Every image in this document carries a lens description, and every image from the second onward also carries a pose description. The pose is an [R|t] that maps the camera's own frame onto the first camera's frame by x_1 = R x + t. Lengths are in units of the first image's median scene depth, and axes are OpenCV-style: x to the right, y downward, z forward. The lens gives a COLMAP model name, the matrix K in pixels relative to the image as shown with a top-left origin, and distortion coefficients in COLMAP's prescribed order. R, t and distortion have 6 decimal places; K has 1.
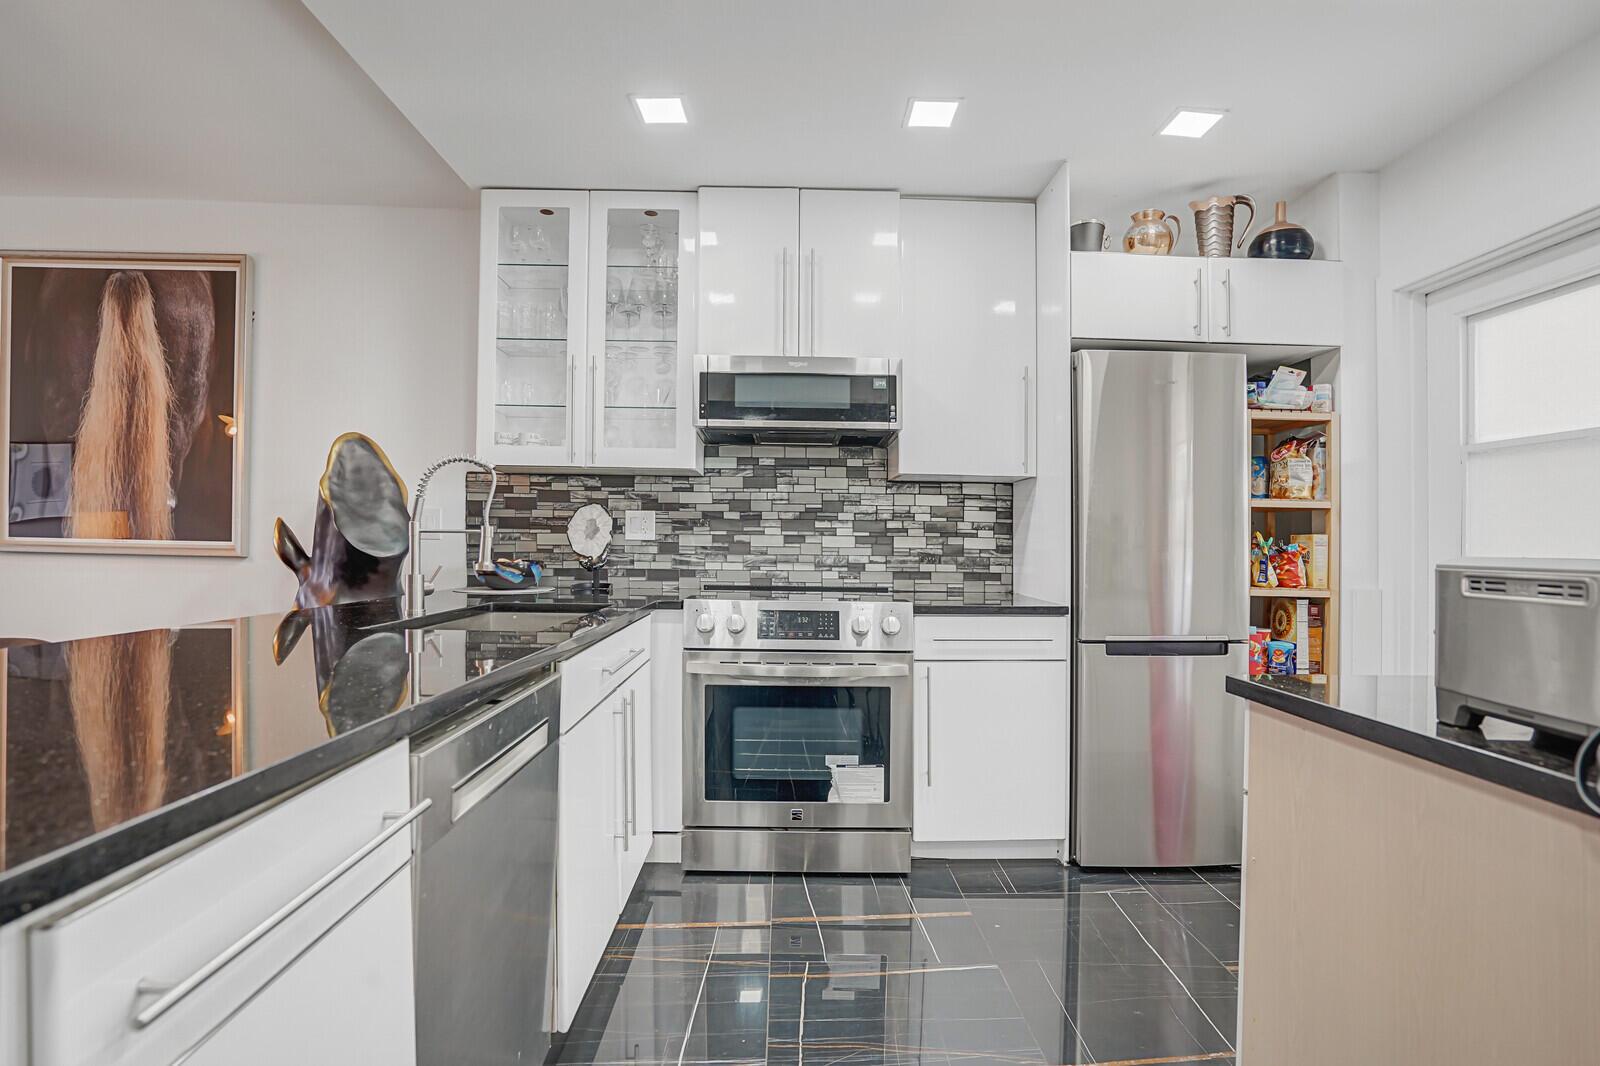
lens RADIAL K [[773.0, 0, 800.2], [0, 773.0, 535.9], [0, 0, 1]] dist [-0.036898, 0.009051]
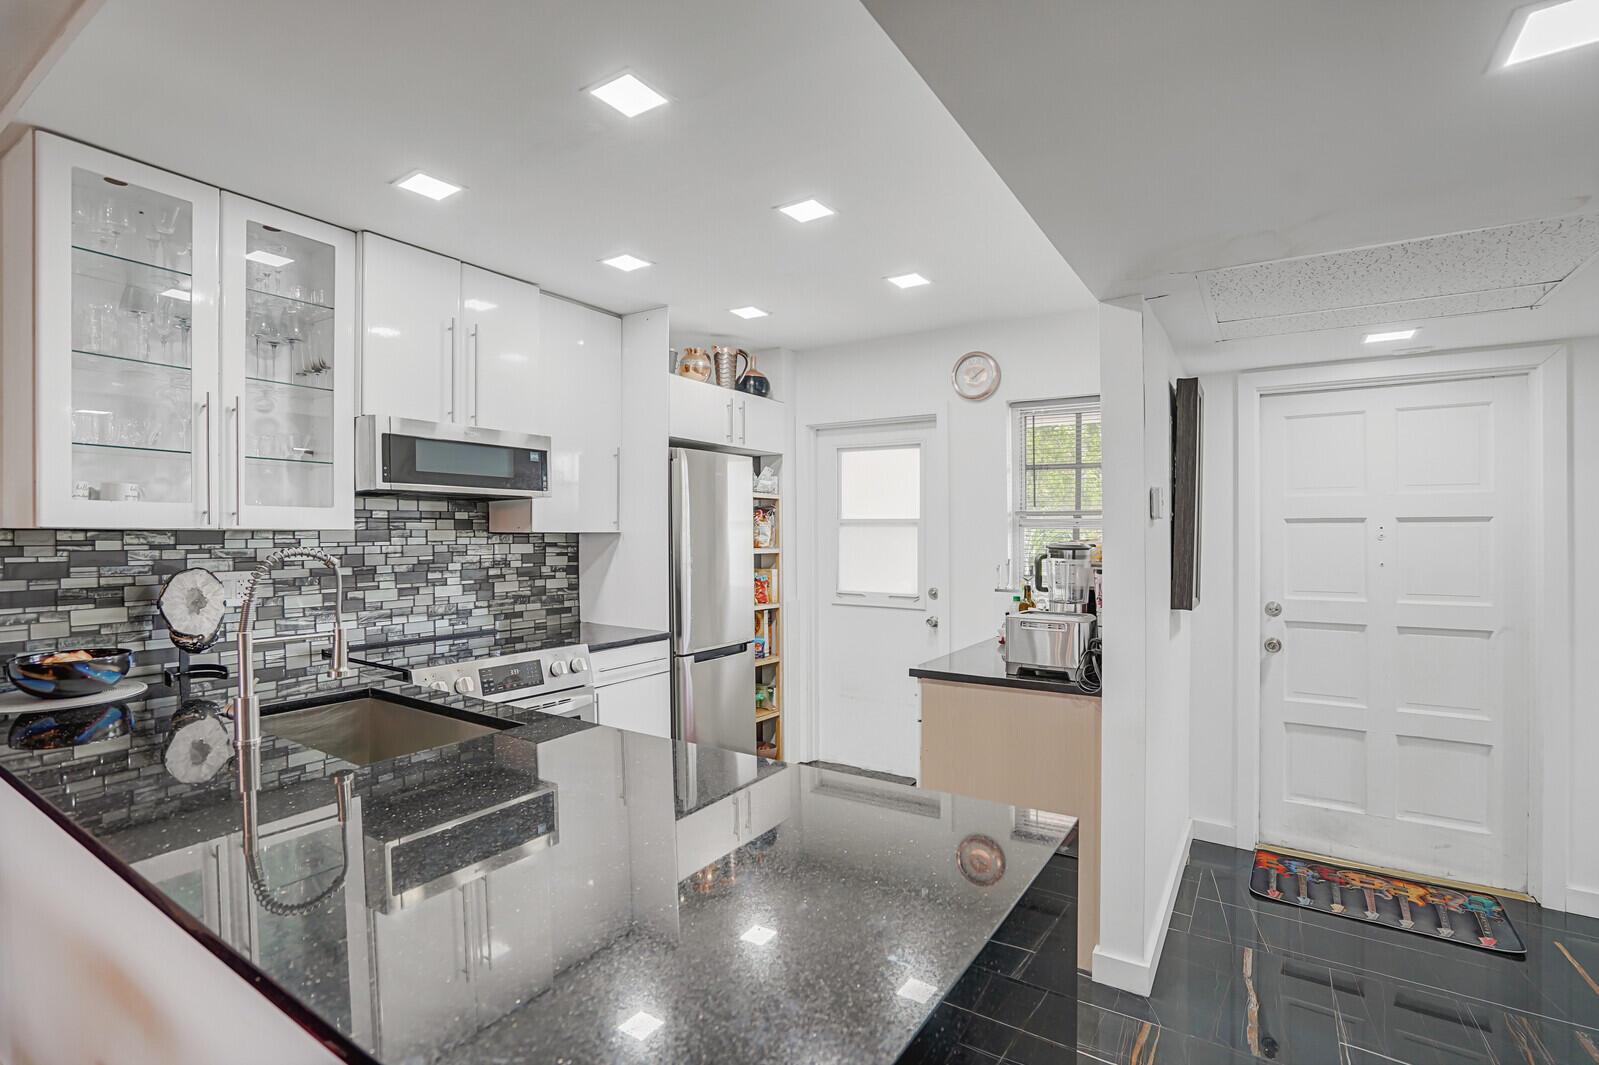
lens RADIAL K [[772.5, 0, 794.1], [0, 772.5, 533.6], [0, 0, 1]] dist [-0.036898, 0.009051]
pose [[0.558923, -0.015834, 0.829068, -0.549668], [-0.003044, 0.999772, 0.021146, -0.093625], [-0.829214, -0.014343, 0.558748, 0.031985]]
